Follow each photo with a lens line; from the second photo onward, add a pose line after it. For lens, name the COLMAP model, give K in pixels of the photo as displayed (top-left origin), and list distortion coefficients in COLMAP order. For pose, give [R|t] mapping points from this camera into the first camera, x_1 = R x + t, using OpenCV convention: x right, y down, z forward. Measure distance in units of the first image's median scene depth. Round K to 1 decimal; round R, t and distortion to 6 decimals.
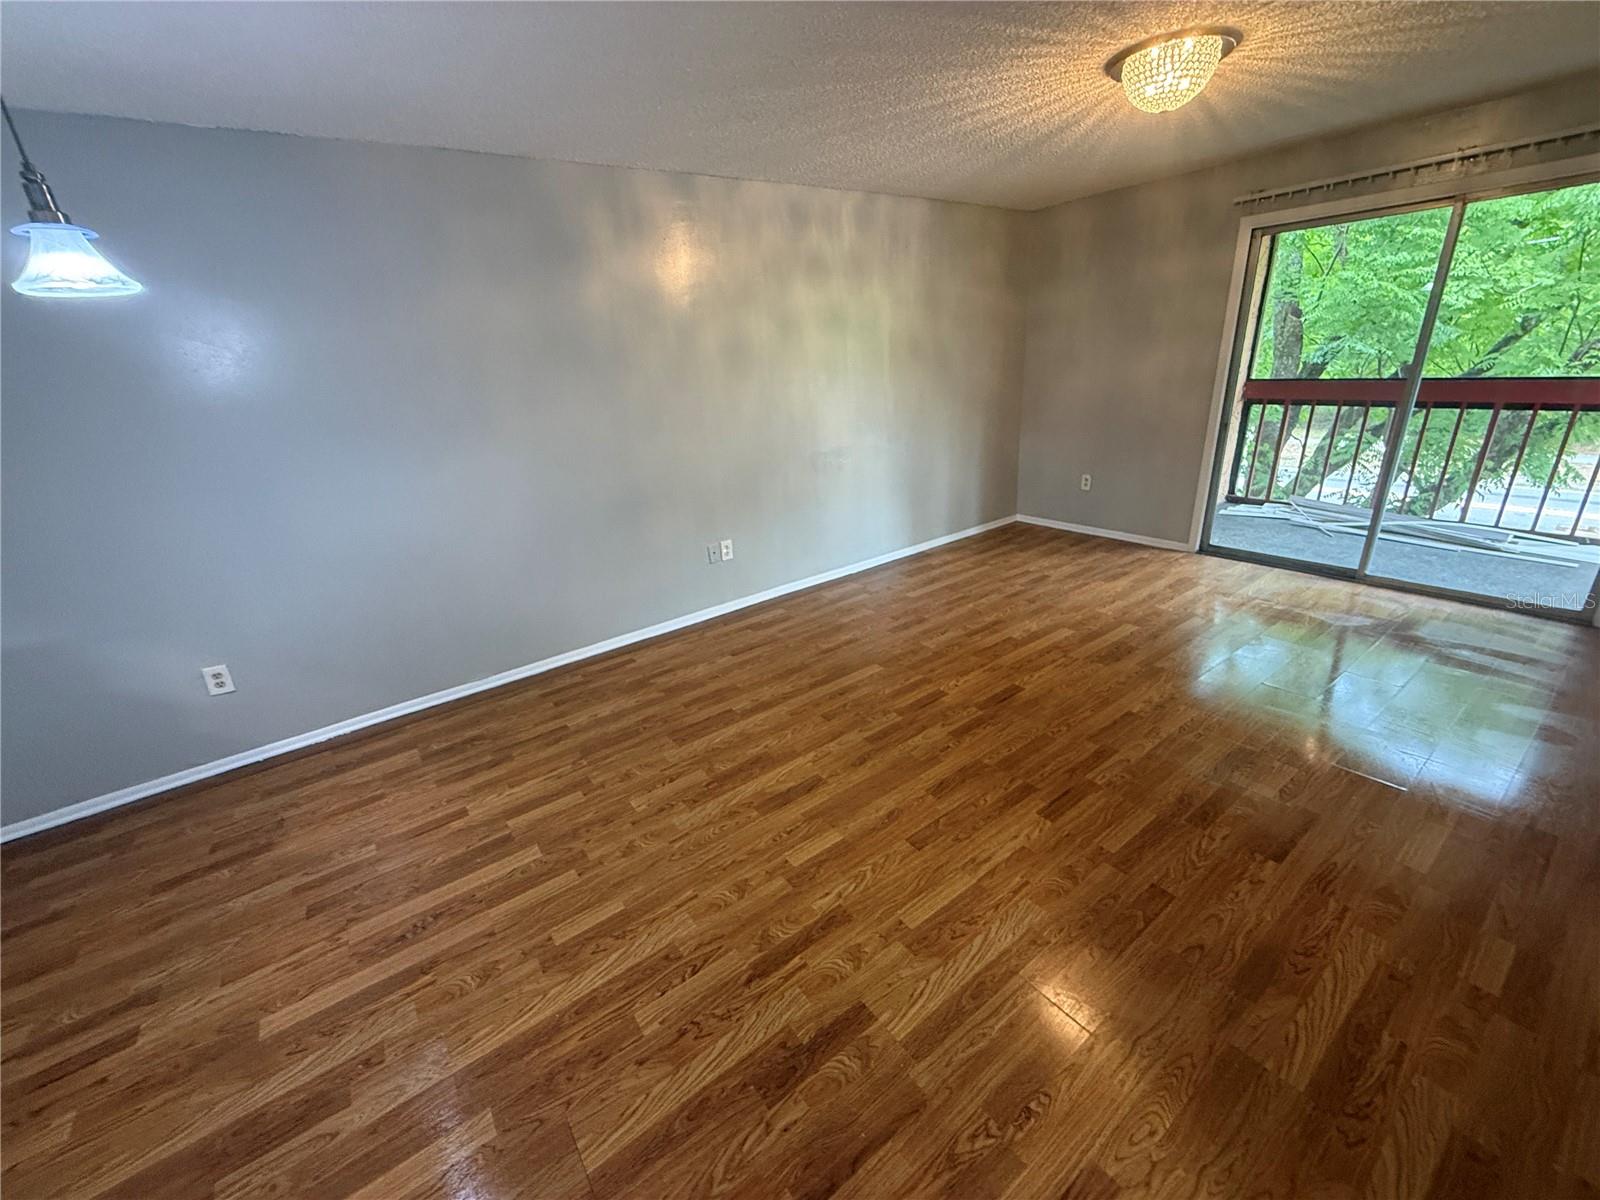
lens RADIAL K [[635.9, 0, 795.8], [0, 635.9, 598.7], [0, 0, 1]] dist [-0.000339, -0.000541]
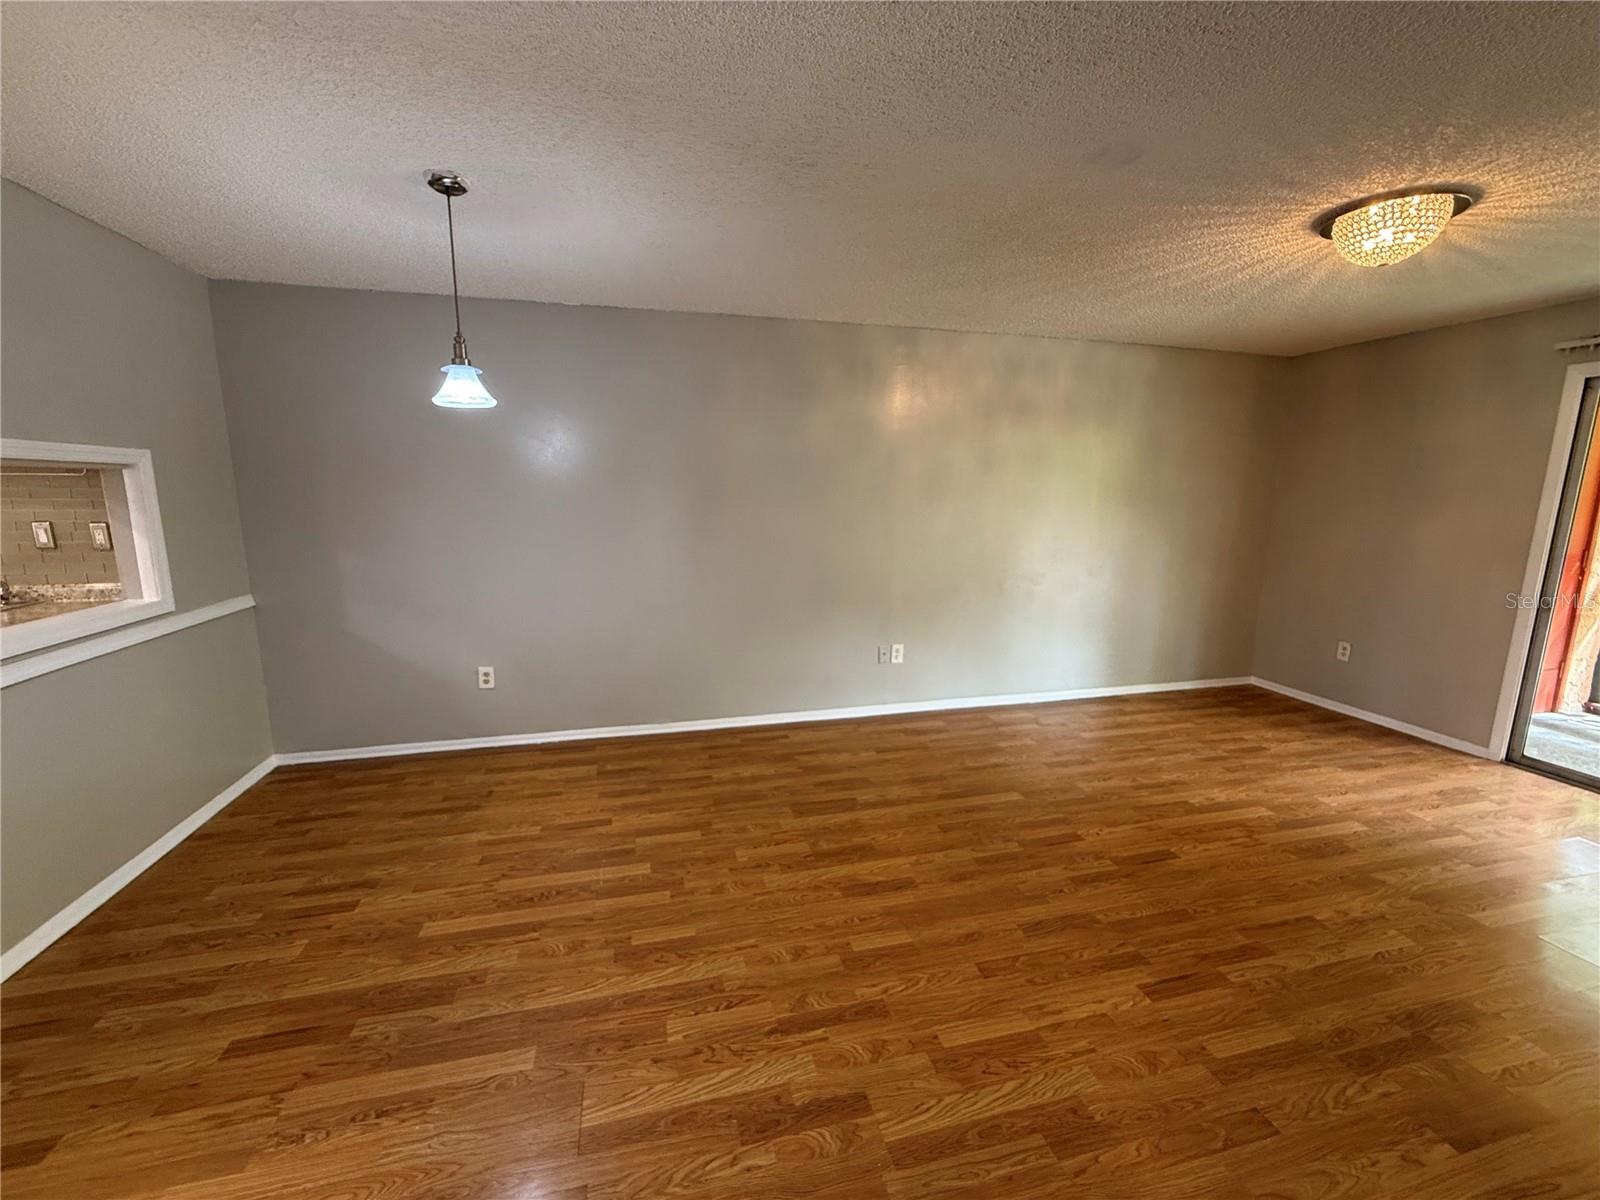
lens RADIAL K [[641.9, 0, 796.4], [0, 641.9, 600.6], [0, 0, 1]] dist [-0.000385, -0.000064]
pose [[0.924384, 0.137571, -0.355793, 0.149747], [-0.199300, 0.969456, -0.142948, 0.033029], [0.325261, 0.203048, 0.923568, -0.066315]]
